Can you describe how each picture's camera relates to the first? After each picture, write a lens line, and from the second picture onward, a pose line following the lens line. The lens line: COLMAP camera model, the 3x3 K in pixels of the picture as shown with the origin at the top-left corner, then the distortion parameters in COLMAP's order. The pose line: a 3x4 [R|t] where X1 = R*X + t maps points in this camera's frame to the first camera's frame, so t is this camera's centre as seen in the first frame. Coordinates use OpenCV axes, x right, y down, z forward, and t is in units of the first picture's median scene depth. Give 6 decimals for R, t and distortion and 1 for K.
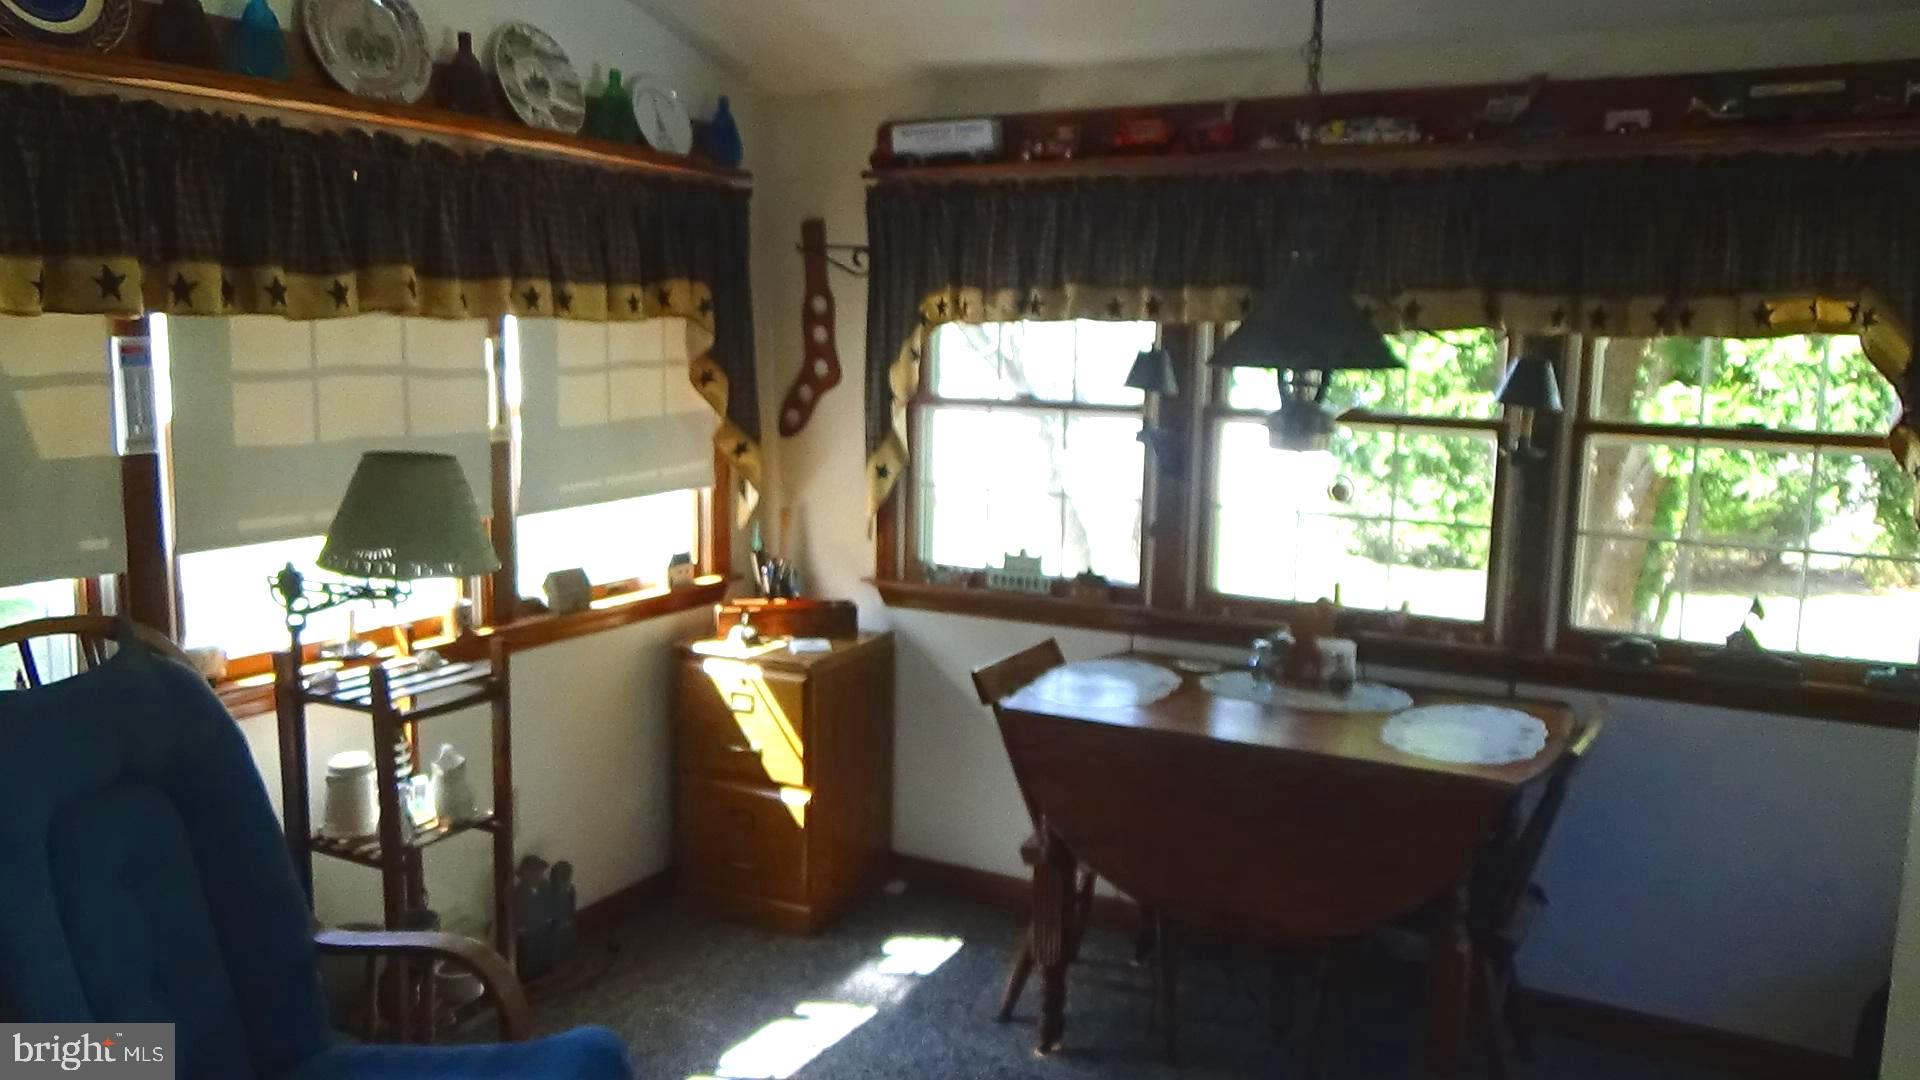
lens RADIAL K [[1492.0, 0, 967.7], [0, 1492.0, 543.0], [0, 0, 1]] dist [0.005880, -0.007275]
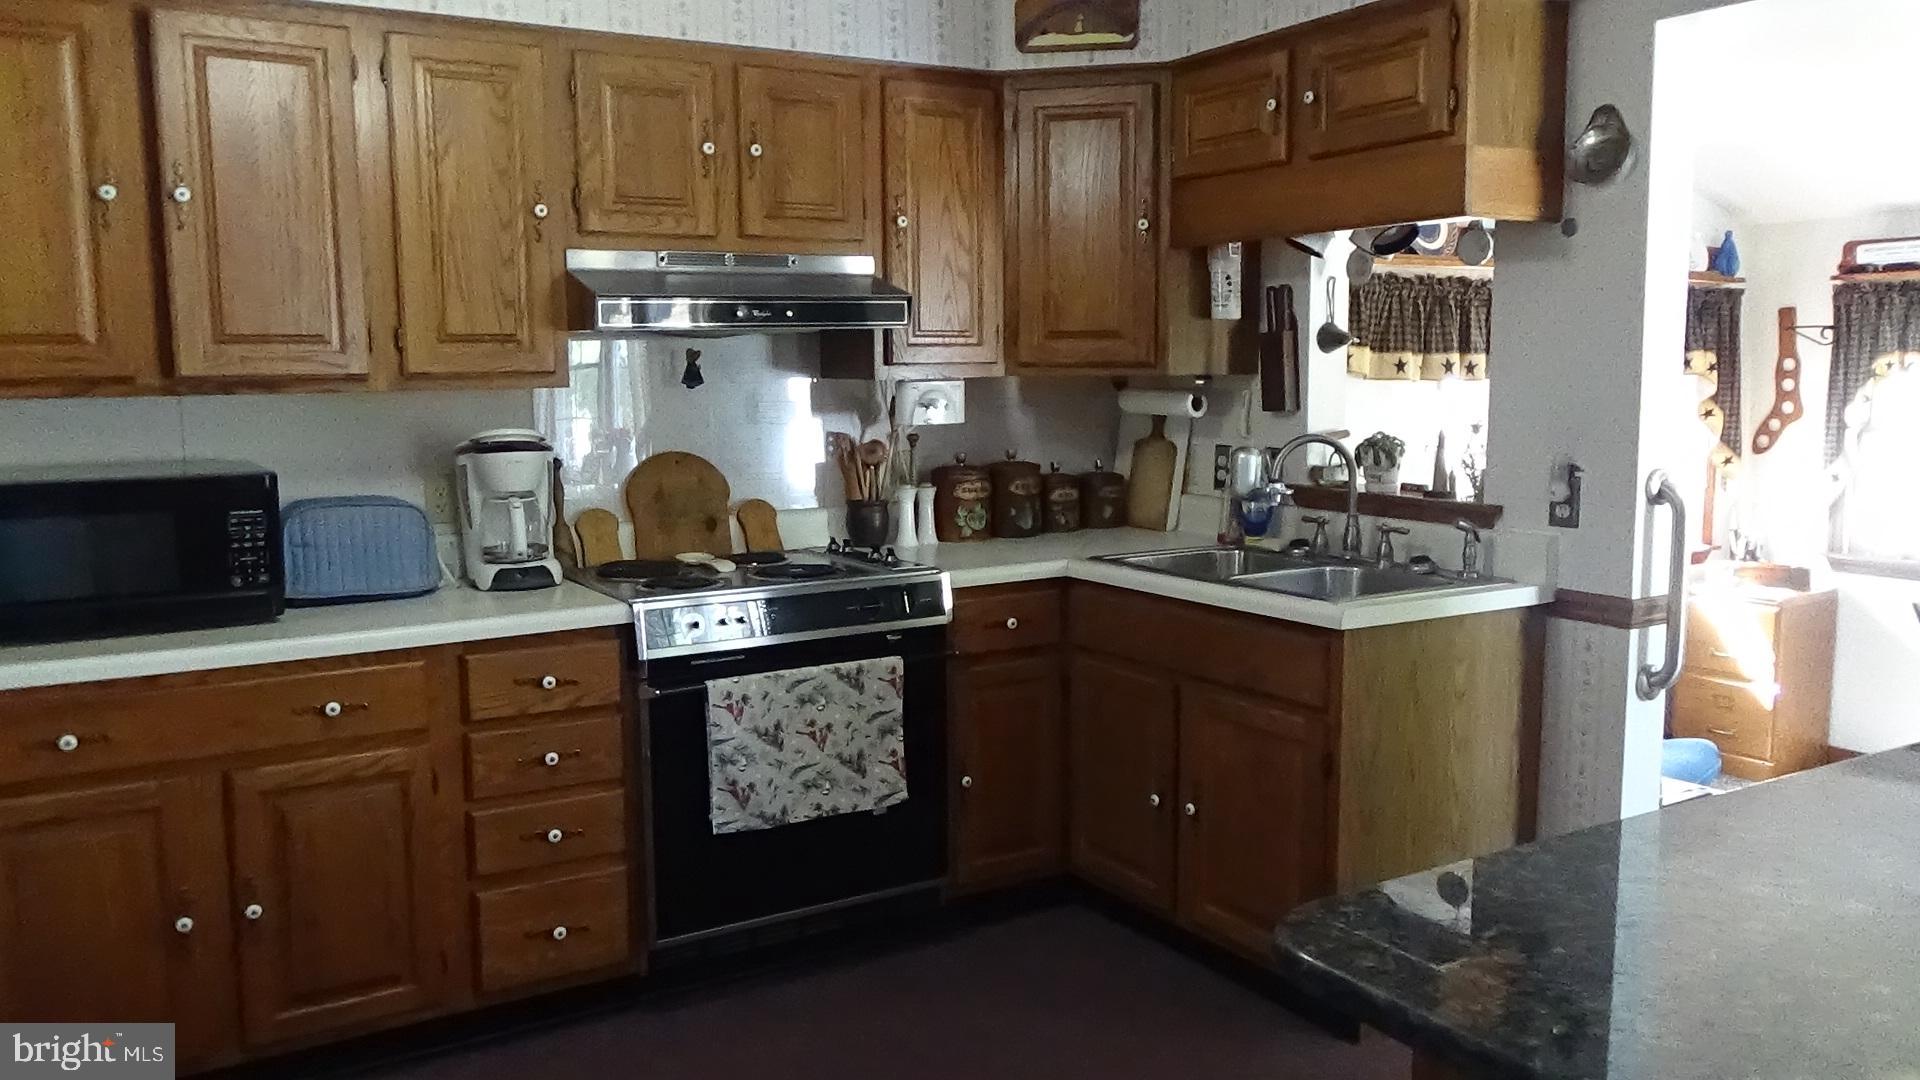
lens RADIAL K [[1492.0, 0, 983.2], [0, 1492.0, 524.9], [0, 0, 1]] dist [0.005880, -0.007275]
pose [[0.875700, 0.036808, -0.481450, -0.086785], [-0.056857, 0.998014, -0.027117, 0.089871], [0.479496, 0.051120, 0.876054, -0.714403]]
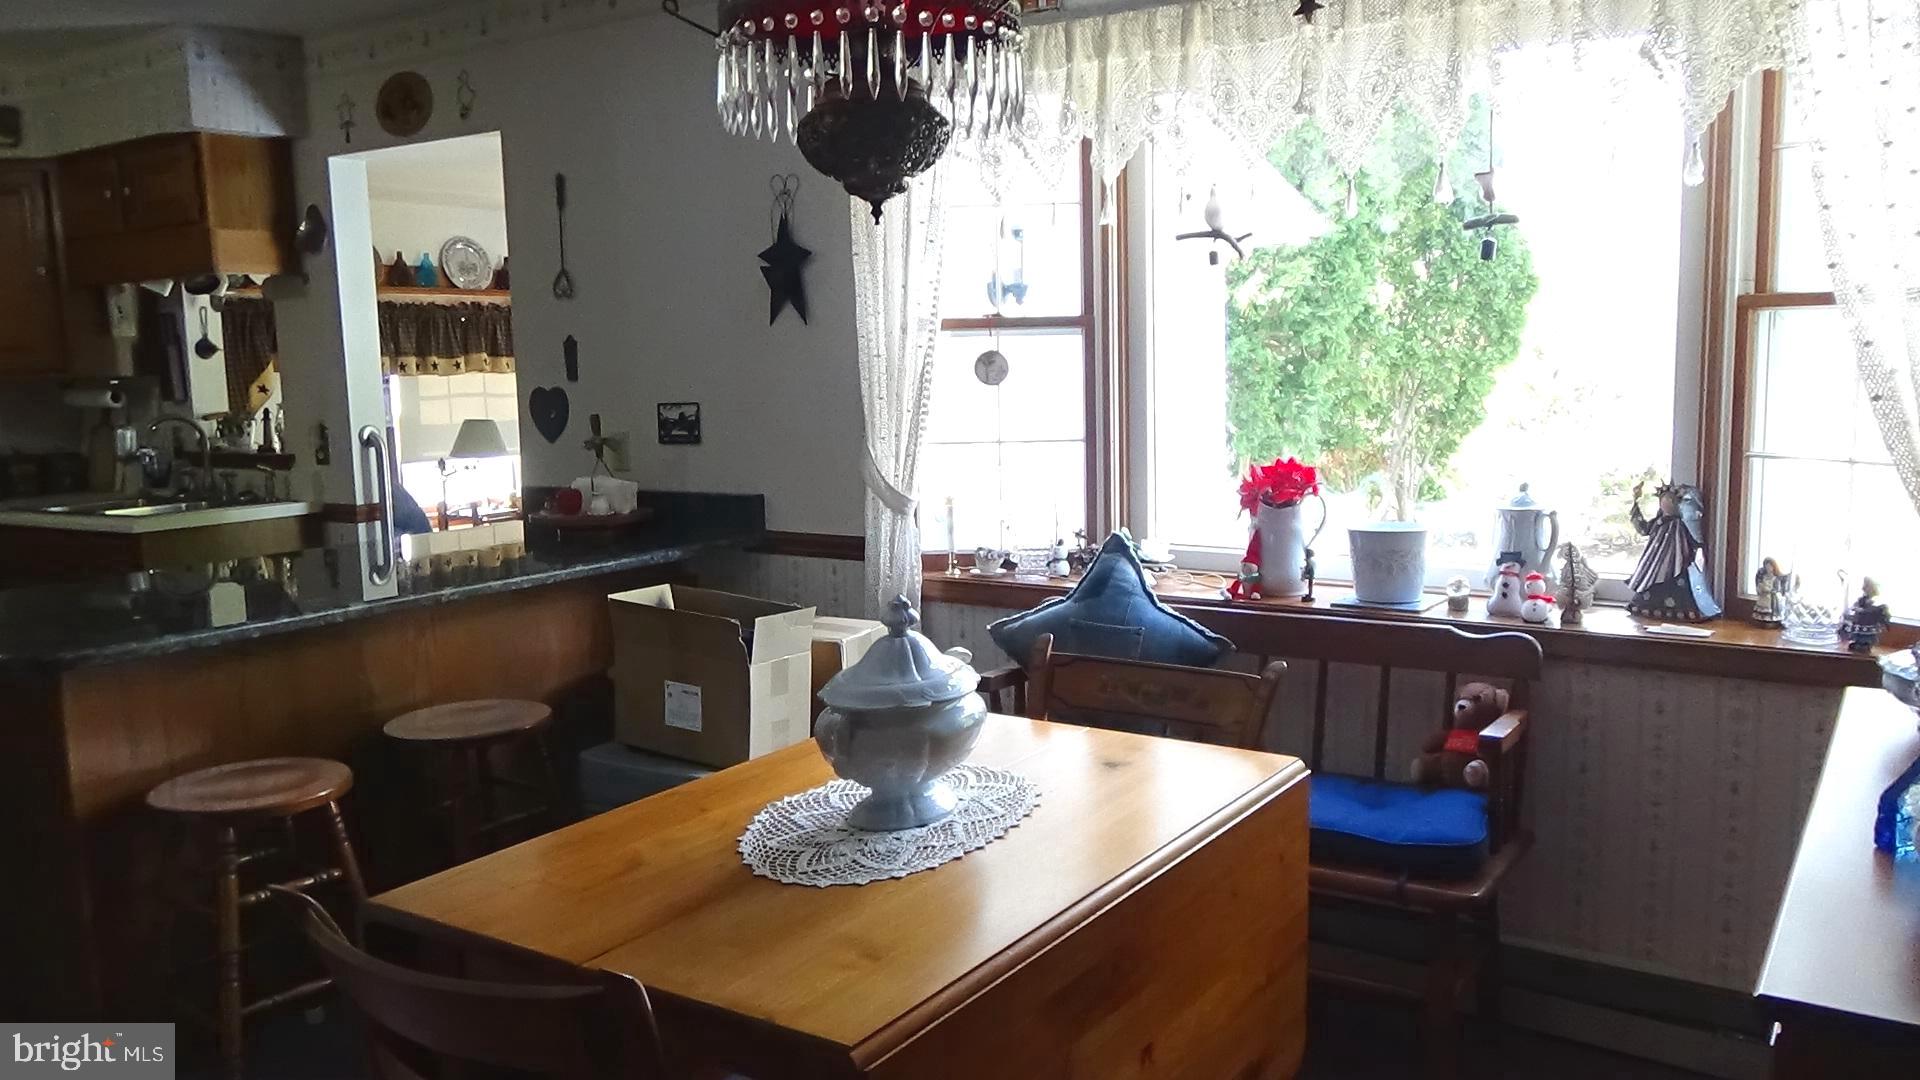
lens RADIAL K [[1492.0, 0, 992.3], [0, 1492.0, 532.5], [0, 0, 1]] dist [0.005880, -0.007275]
pose [[0.996847, -0.031636, -0.072768, 0.513921], [0.029491, 0.999104, -0.030363, 0.172432], [0.073664, 0.028121, 0.996887, -1.134194]]
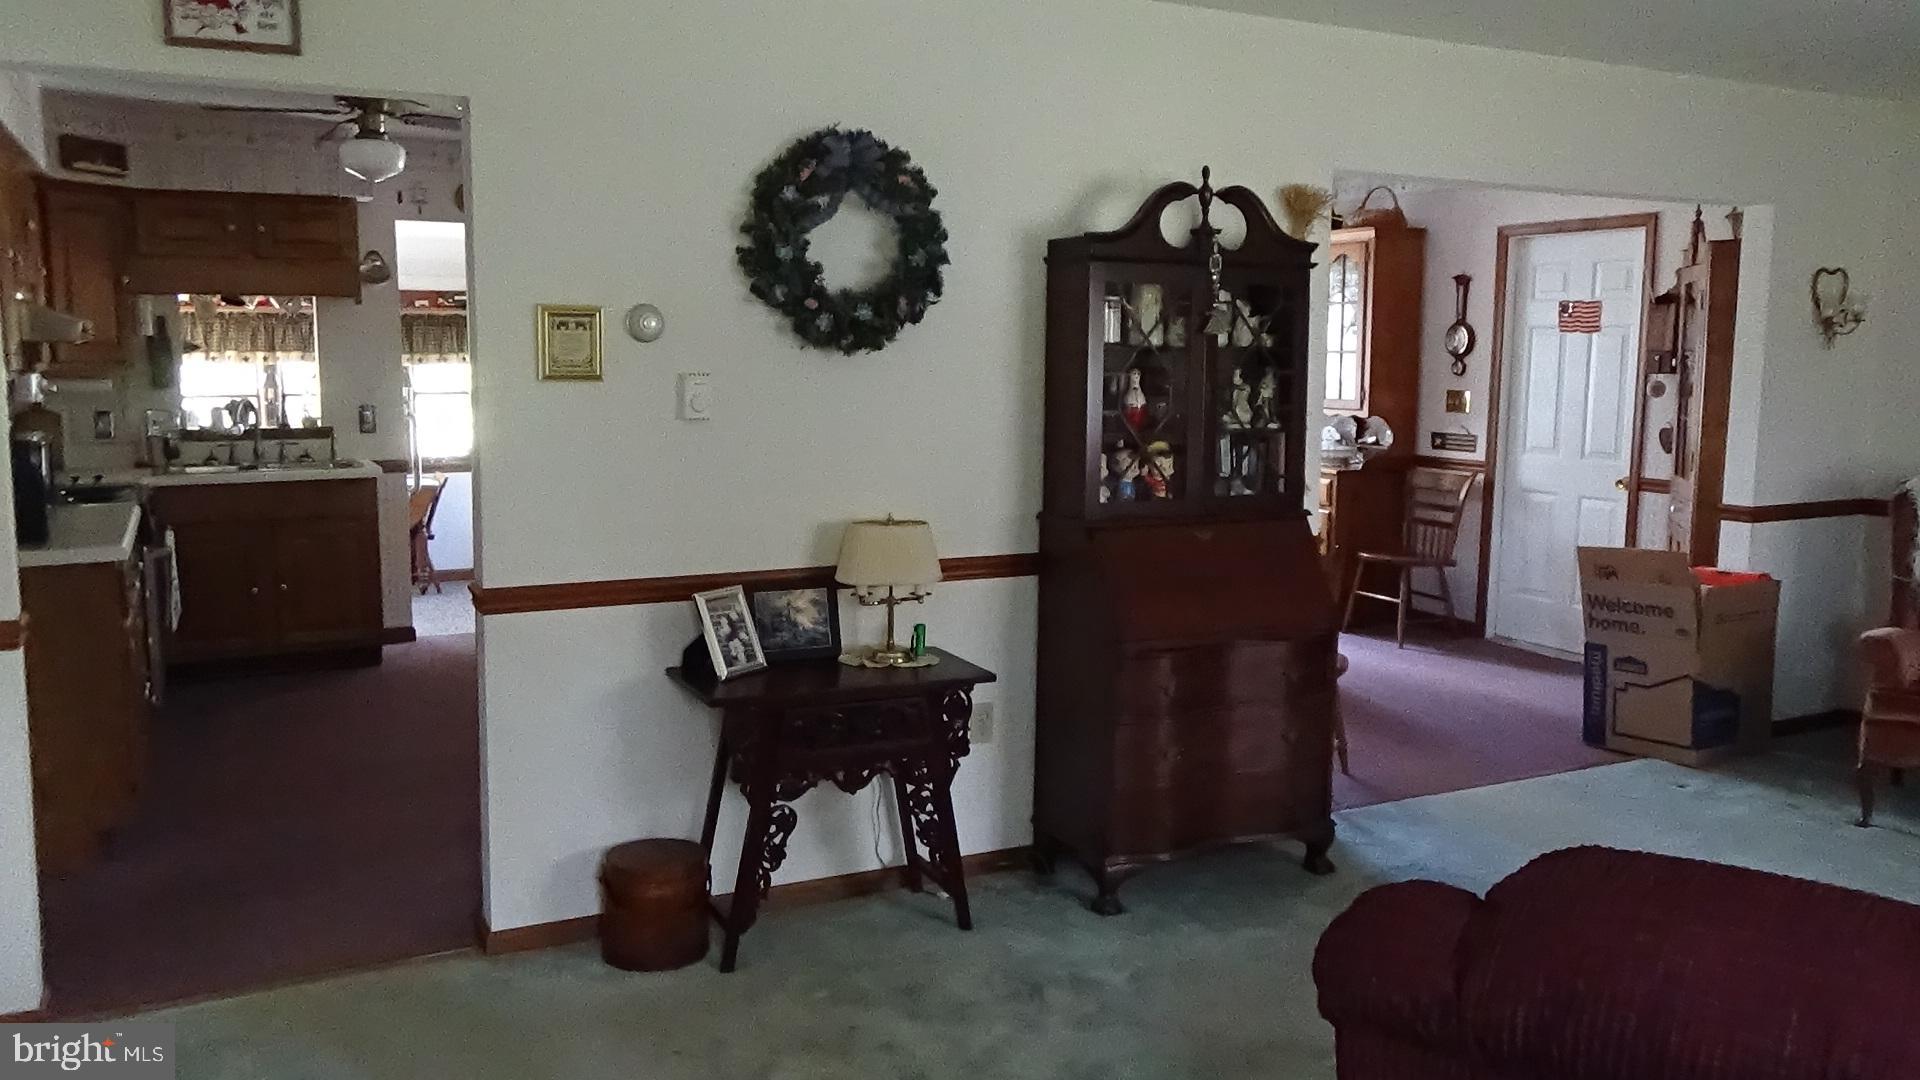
lens RADIAL K [[1492.0, 0, 974.0], [0, 1492.0, 544.8], [0, 0, 1]] dist [0.005880, -0.007275]
pose [[0.541226, -0.122024, 0.831976, -1.432388], [0.129730, 0.989686, 0.060761, 0.178223], [-0.830810, 0.075046, 0.551474, -1.528370]]
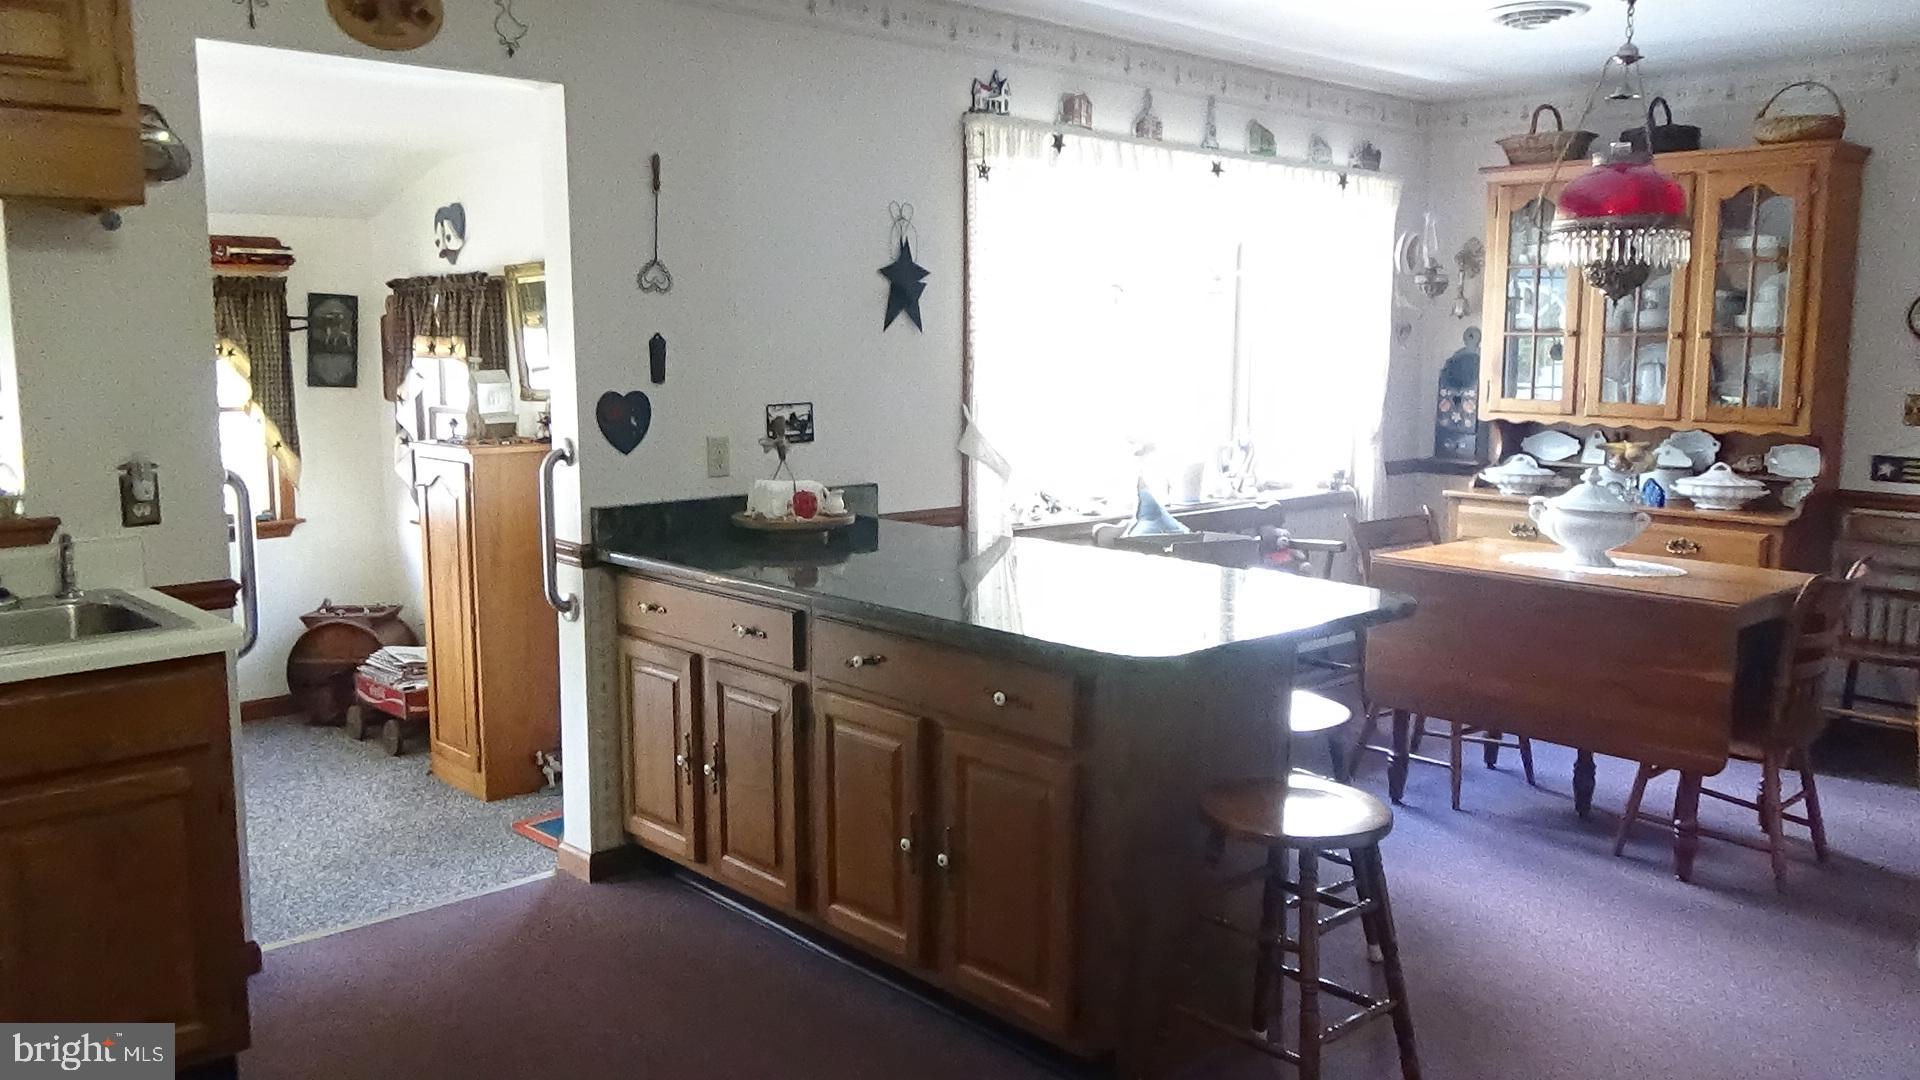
lens RADIAL K [[1492.0, 0, 969.8], [0, 1492.0, 539.3], [0, 0, 1]] dist [0.005880, -0.007275]
pose [[0.300252, -0.143665, 0.942979, -0.878274], [0.144972, 0.983981, 0.103752, 0.036028], [-0.942779, 0.105553, 0.316270, -0.511473]]
